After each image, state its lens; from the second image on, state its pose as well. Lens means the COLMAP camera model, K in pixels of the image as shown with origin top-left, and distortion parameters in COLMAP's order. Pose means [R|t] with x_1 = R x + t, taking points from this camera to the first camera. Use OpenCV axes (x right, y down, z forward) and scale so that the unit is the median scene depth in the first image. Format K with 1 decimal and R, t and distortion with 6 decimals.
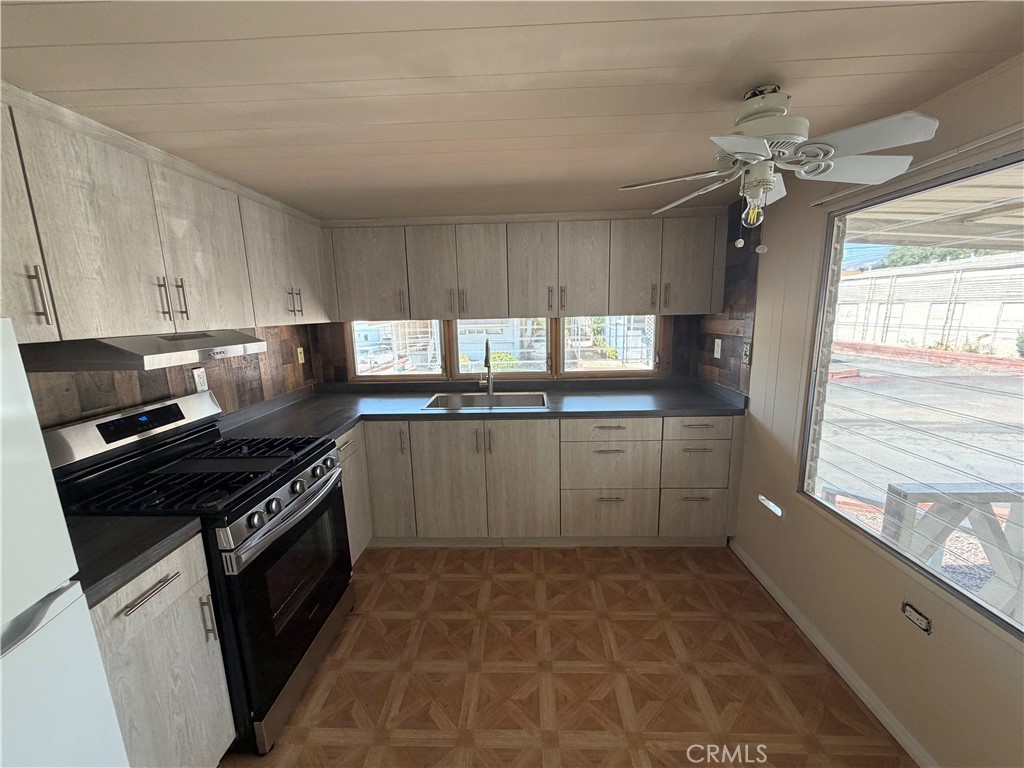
lens RADIAL K [[411.2, 0, 512.0], [0, 411.2, 384.0], [0, 0, 1]] dist [0.001561, 0.000861]
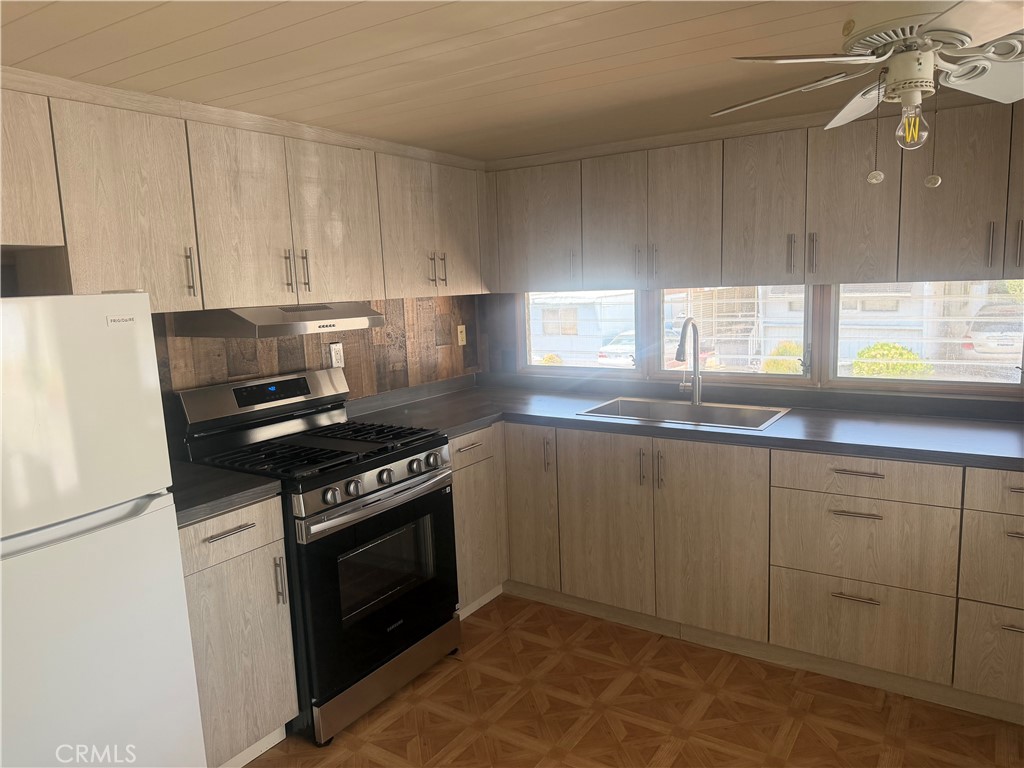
lens RADIAL K [[716.0, 0, 512.0], [0, 716.0, 384.0], [0, 0, 1]] dist [0.110035, -0.171050]
pose [[0.851758, 0.067819, -0.519527, 0.407099], [-0.077257, 0.997005, 0.003488, 0.016366], [0.518208, 0.037166, 0.854447, -0.165435]]
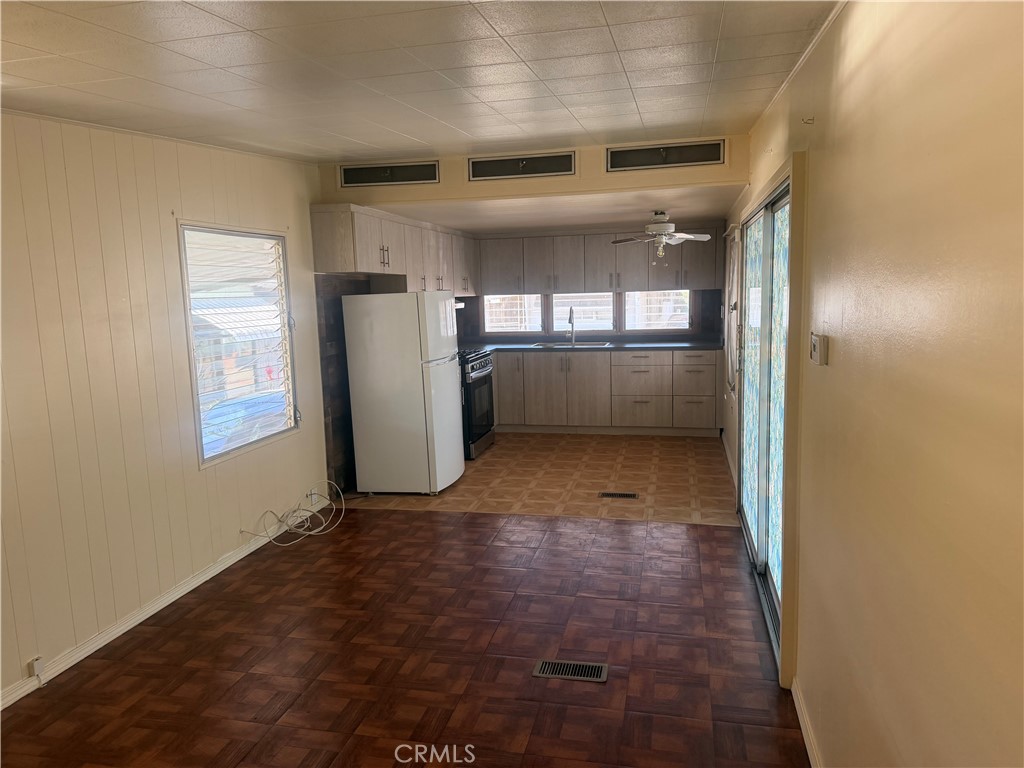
lens RADIAL K [[716.0, 0, 512.0], [0, 716.0, 384.0], [0, 0, 1]] dist [0.110035, -0.171050]
pose [[0.981263, 0.022101, -0.191402, 0.336098], [-0.030277, 0.998745, -0.039899, 0.409404], [0.190280, 0.044946, 0.980700, -2.318799]]
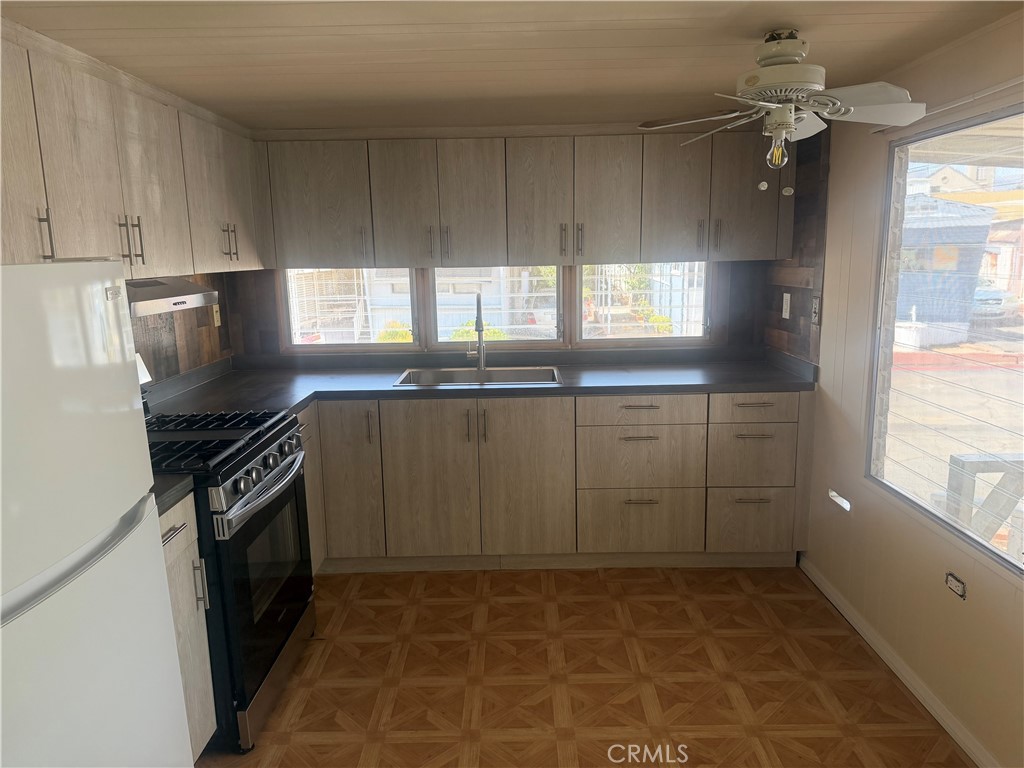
lens RADIAL K [[716.0, 0, 512.0], [0, 716.0, 384.0], [0, 0, 1]] dist [0.110035, -0.171050]
pose [[0.999645, -0.001292, 0.026619, -0.044922], [0.001209, 0.999994, 0.003118, 0.067196], [-0.026623, -0.003085, 0.999641, -0.403696]]
